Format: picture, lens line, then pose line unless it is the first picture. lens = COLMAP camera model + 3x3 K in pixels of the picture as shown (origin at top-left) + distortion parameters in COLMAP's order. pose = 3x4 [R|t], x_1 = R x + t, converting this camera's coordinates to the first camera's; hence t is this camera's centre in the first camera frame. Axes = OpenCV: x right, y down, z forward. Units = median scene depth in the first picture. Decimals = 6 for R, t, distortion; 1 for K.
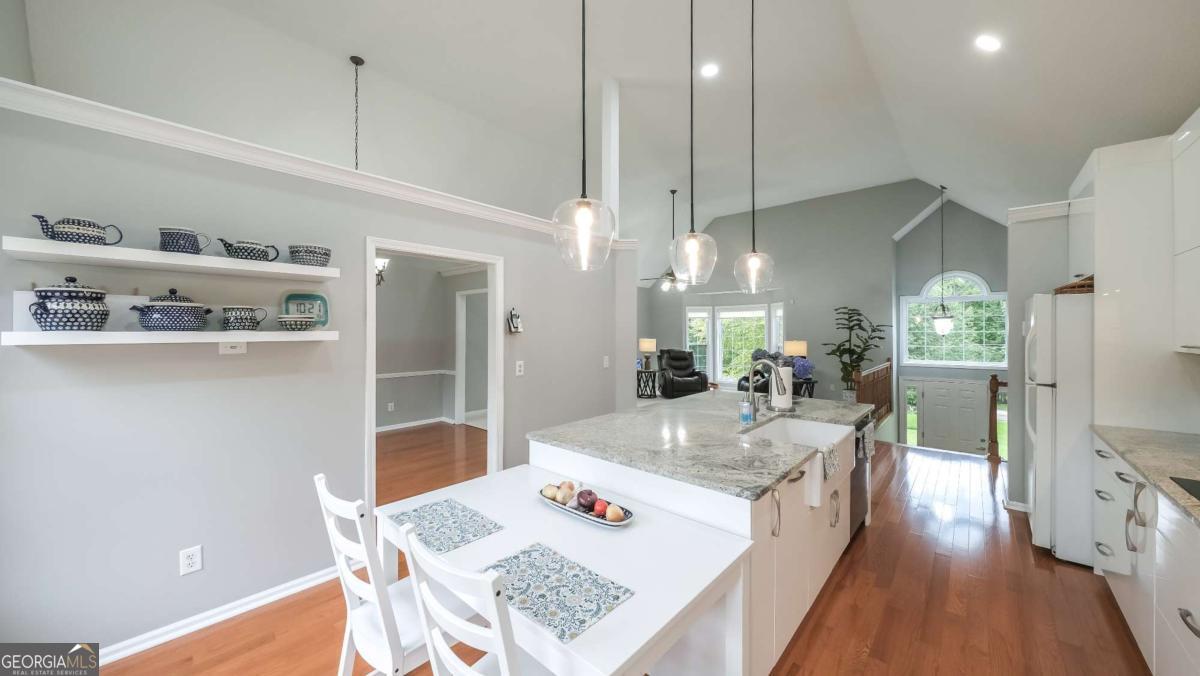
lens RADIAL K [[418.8, 0, 597.9], [0, 418.8, 332.0], [0, 0, 1]] dist [-0.002471, -0.000282]
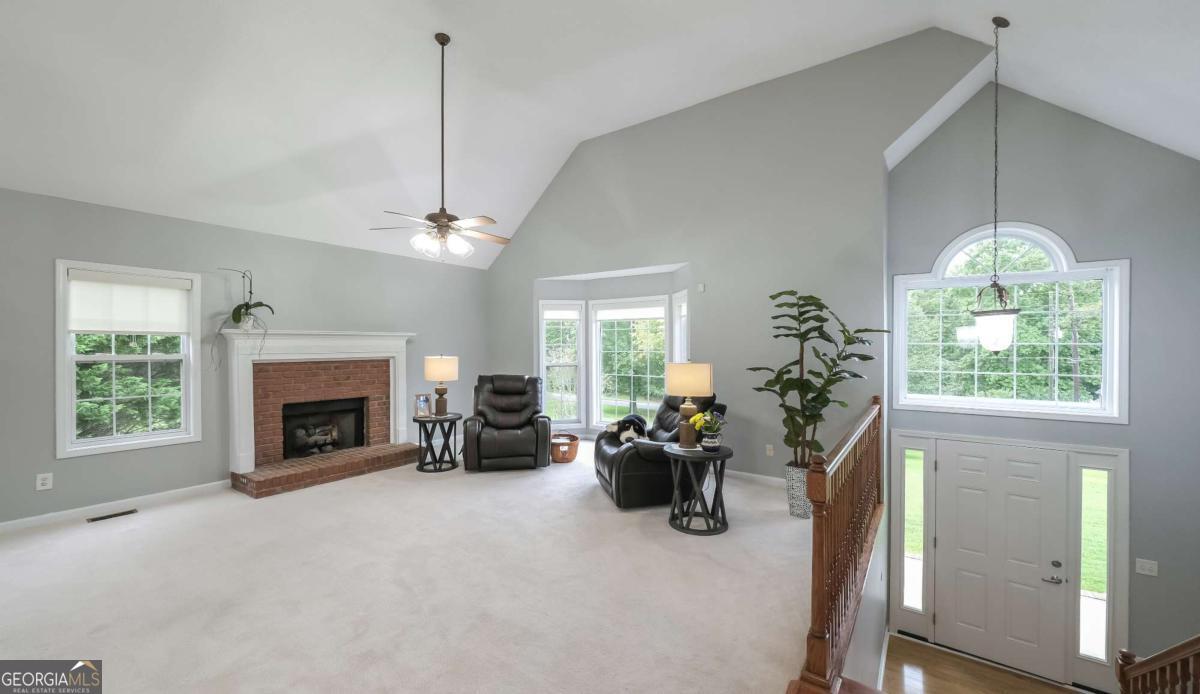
lens RADIAL K [[431.5, 0, 602.1], [0, 431.5, 350.6], [0, 0, 1]] dist [0.001701, 0.000030]
pose [[0.995984, -0.000601, 0.089527, 0.314504], [-0.000831, 0.999872, 0.015963, -0.000343], [-0.089525, -0.015973, 0.995856, 0.501375]]
